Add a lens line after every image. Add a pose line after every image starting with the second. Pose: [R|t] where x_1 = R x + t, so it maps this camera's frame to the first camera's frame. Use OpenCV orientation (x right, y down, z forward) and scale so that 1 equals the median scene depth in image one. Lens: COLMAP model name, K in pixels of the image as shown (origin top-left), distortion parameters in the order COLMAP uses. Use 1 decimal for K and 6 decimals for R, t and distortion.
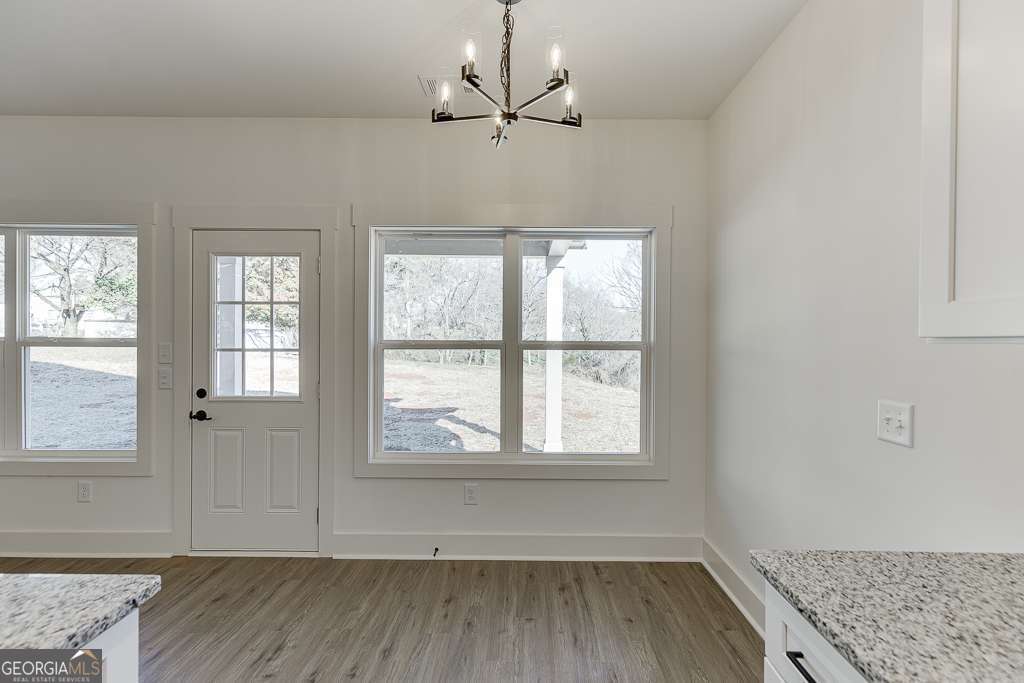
lens RADIAL K [[456.8, 0, 518.9], [0, 456.8, 344.1], [0, 0, 1]] dist [0.007748, -0.002674]
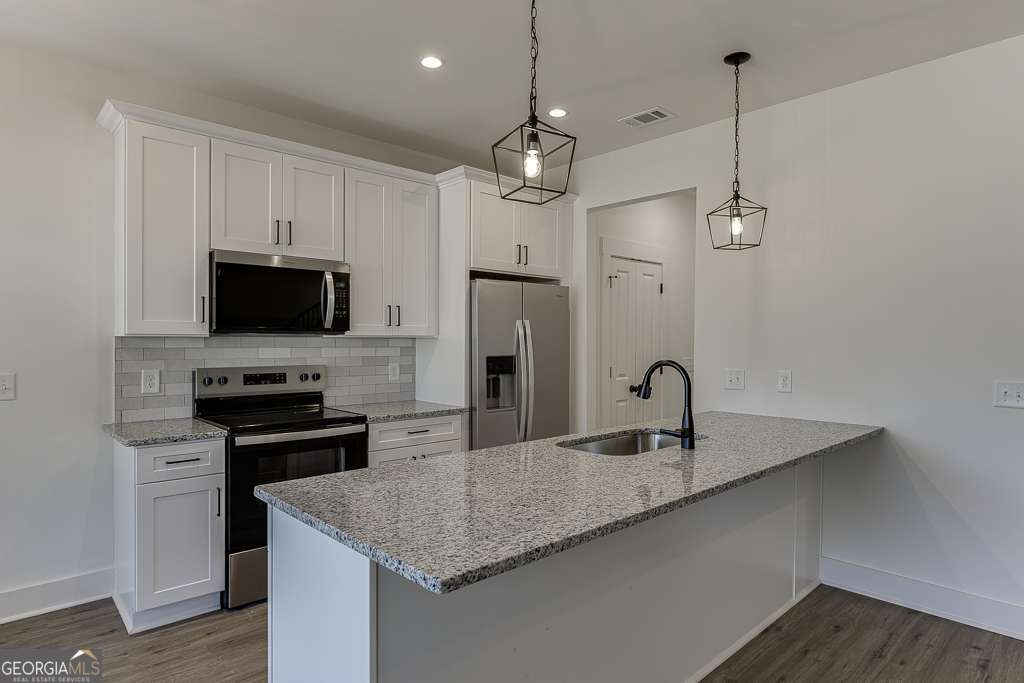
lens RADIAL K [[587.5, 0, 517.6], [0, 587.5, 342.2], [0, 0, 1]] dist [-0.005704, -0.003655]
pose [[-0.689590, -0.013798, 0.724069, -0.877798], [-0.005439, 0.999889, 0.013874, -0.008387], [-0.724180, 0.005629, -0.689588, 0.527083]]
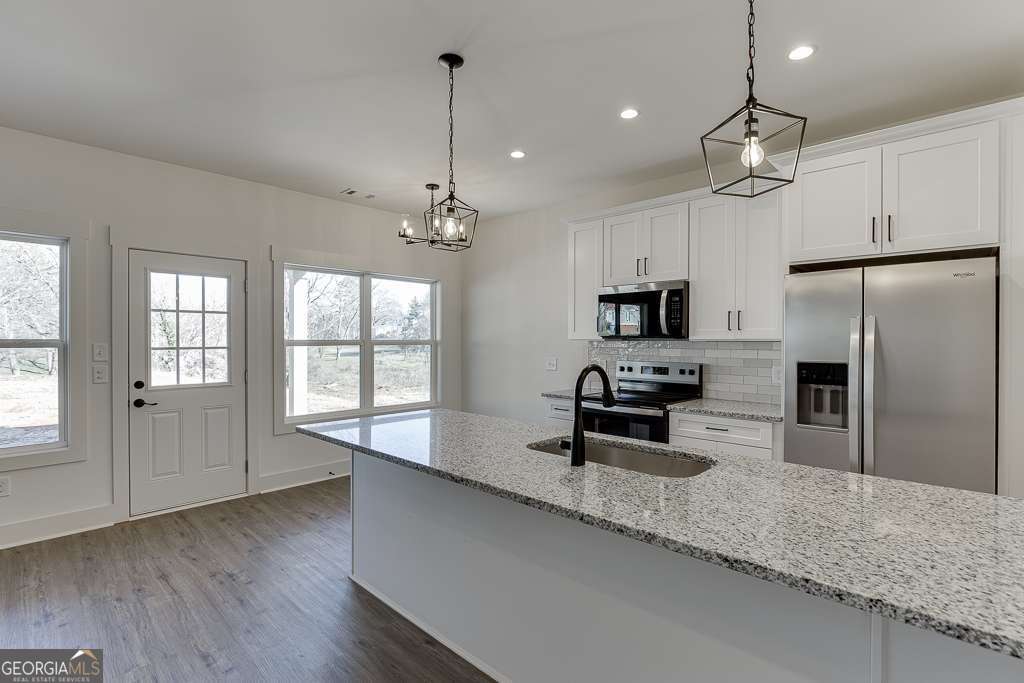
lens RADIAL K [[481.3, 0, 522.7], [0, 481.3, 344.1], [0, 0, 1]] dist [-0.009187, 0.001753]
pose [[0.675876, -0.011060, 0.736933, -0.934016], [0.006512, 0.999938, 0.009035, -0.004824], [-0.736987, -0.001307, 0.675906, -0.596745]]
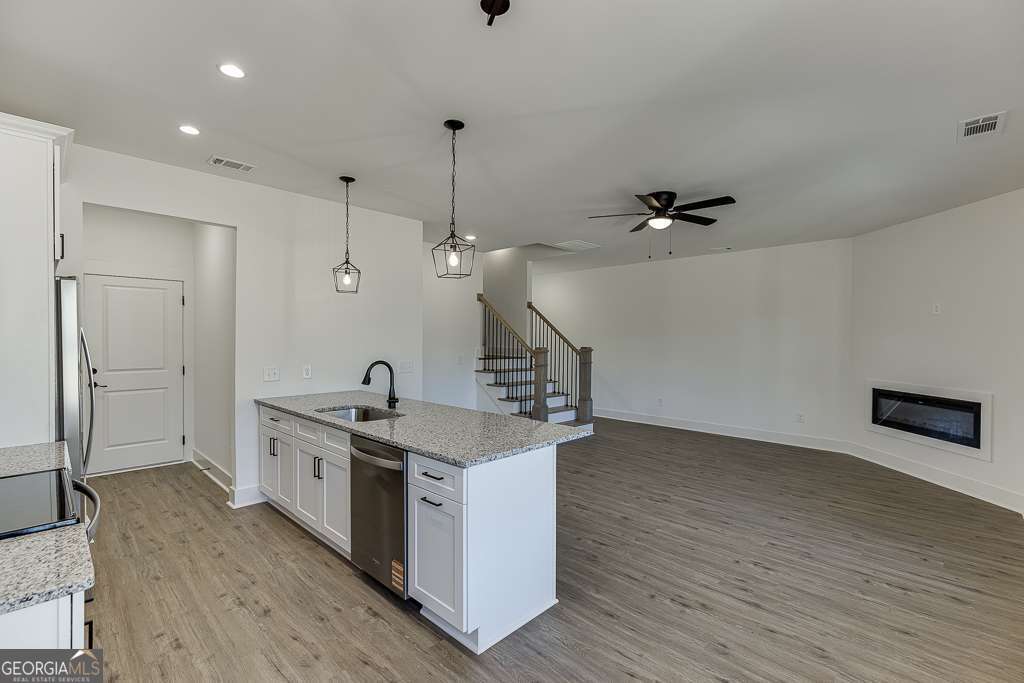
lens RADIAL K [[456.8, 0, 520.9], [0, 456.8, 340.0], [0, 0, 1]] dist [0.007748, -0.002674]
pose [[-0.684759, -0.008113, -0.728725, 0.212739], [-0.015904, 0.999866, 0.003813, -0.034630], [0.728596, 0.014201, -0.684796, 0.833735]]
